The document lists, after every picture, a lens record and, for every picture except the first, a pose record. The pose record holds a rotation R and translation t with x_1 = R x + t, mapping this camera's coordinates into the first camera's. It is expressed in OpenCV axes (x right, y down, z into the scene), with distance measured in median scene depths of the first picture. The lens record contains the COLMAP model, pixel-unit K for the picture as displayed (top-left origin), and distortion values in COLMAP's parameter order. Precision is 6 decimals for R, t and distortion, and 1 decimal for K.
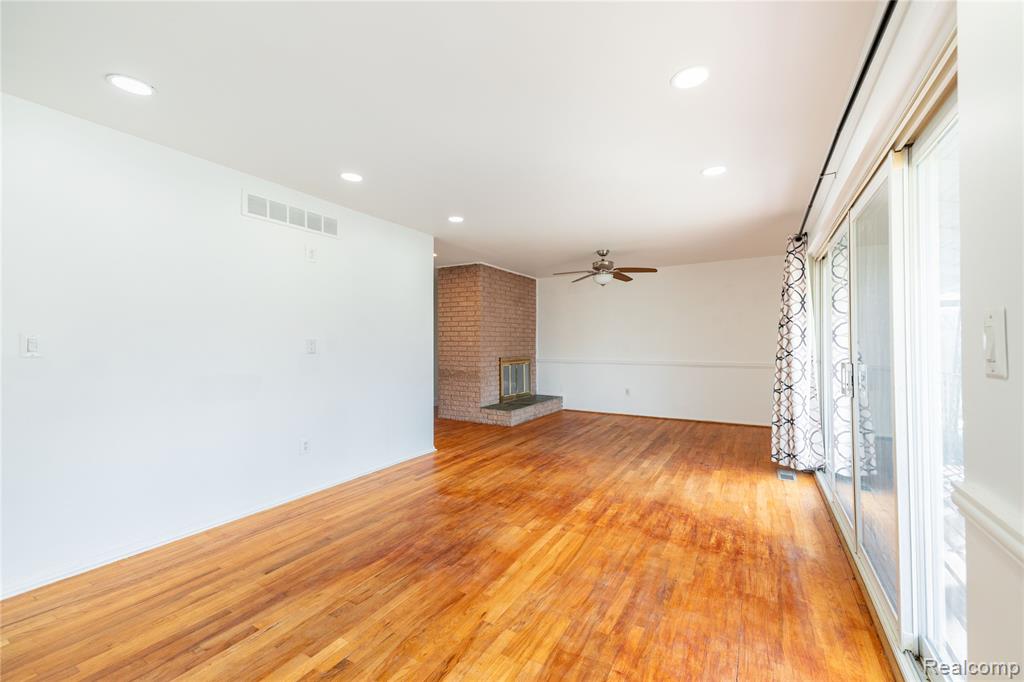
lens RADIAL K [[421.5, 0, 513.0], [0, 421.5, 336.6], [0, 0, 1]] dist [0.056482, -0.020284]
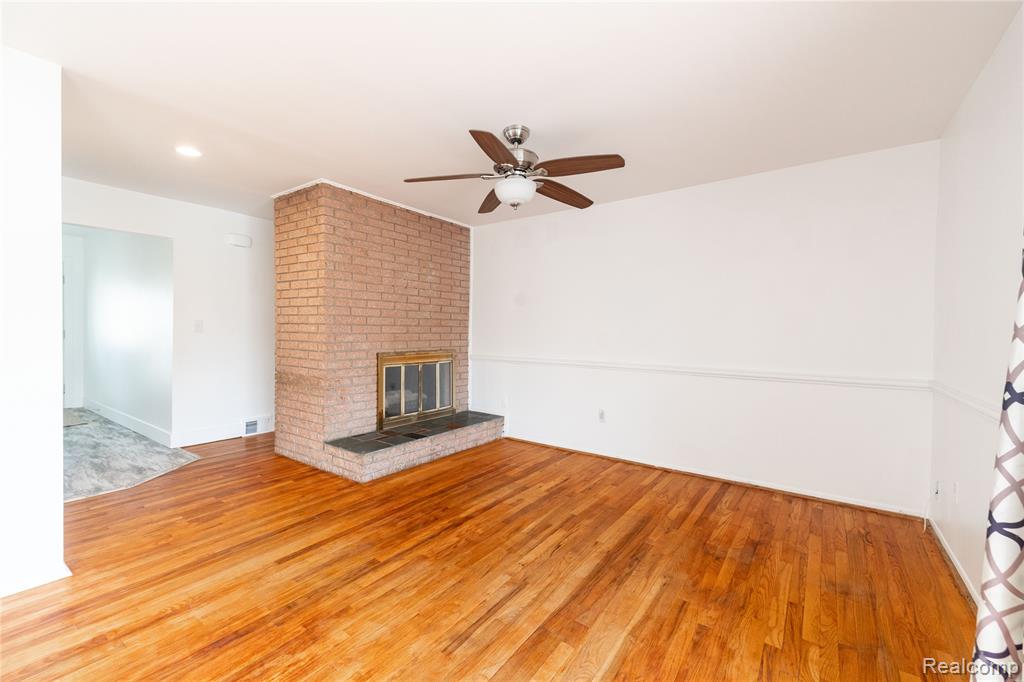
lens RADIAL K [[421.5, 0, 513.0], [0, 421.5, 336.6], [0, 0, 1]] dist [0.056482, -0.020284]
pose [[0.994892, 0.016011, -0.099668, 0.301417], [-0.013129, 0.999478, 0.029513, 0.010238], [0.100089, -0.028054, 0.994583, 0.614001]]
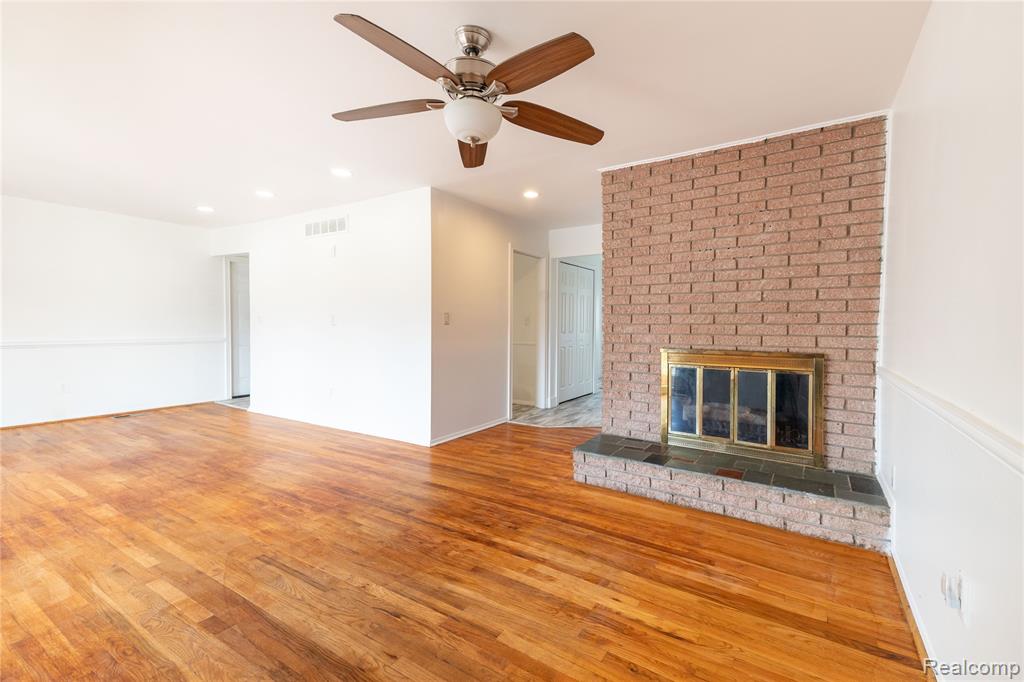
lens RADIAL K [[436.3, 0, 533.6], [0, 436.3, 333.6], [0, 0, 1]] dist [0.058999, -0.022183]
pose [[-0.030879, 0.022946, -0.999260, 0.666398], [0.008576, 0.999706, 0.022691, 0.029597], [0.999486, -0.007869, -0.031067, 1.232506]]
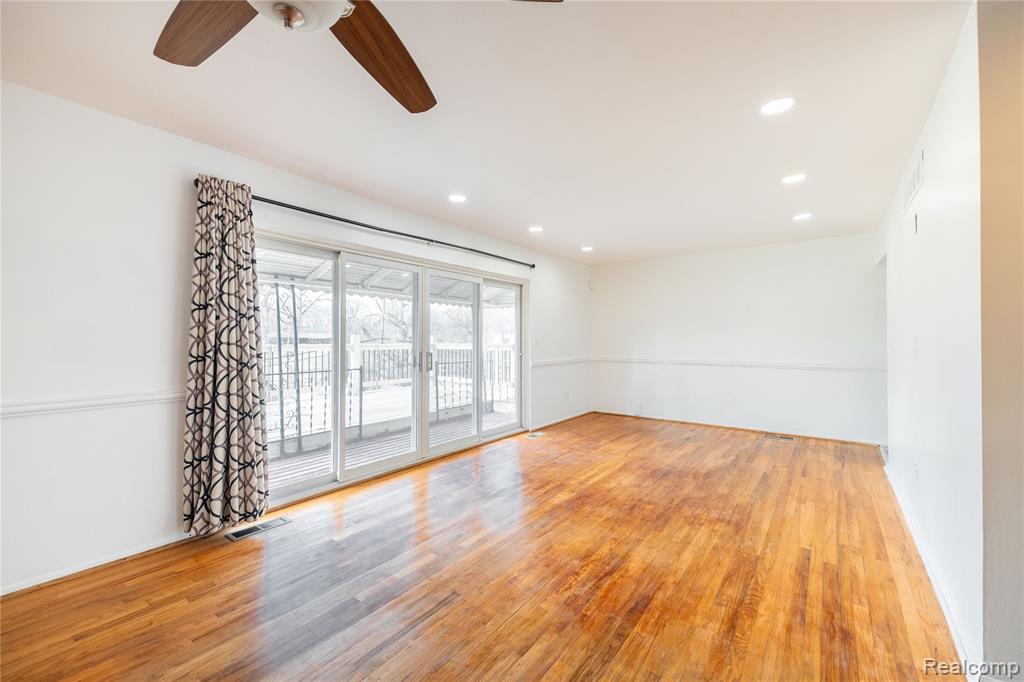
lens RADIAL K [[421.5, 0, 513.0], [0, 421.5, 336.6], [0, 0, 1]] dist [0.056482, -0.020284]
pose [[-0.993807, 0.001895, 0.111103, 0.116034], [-0.000383, 0.999790, -0.020473, 0.017938], [-0.111118, -0.020388, -0.993598, 1.362622]]
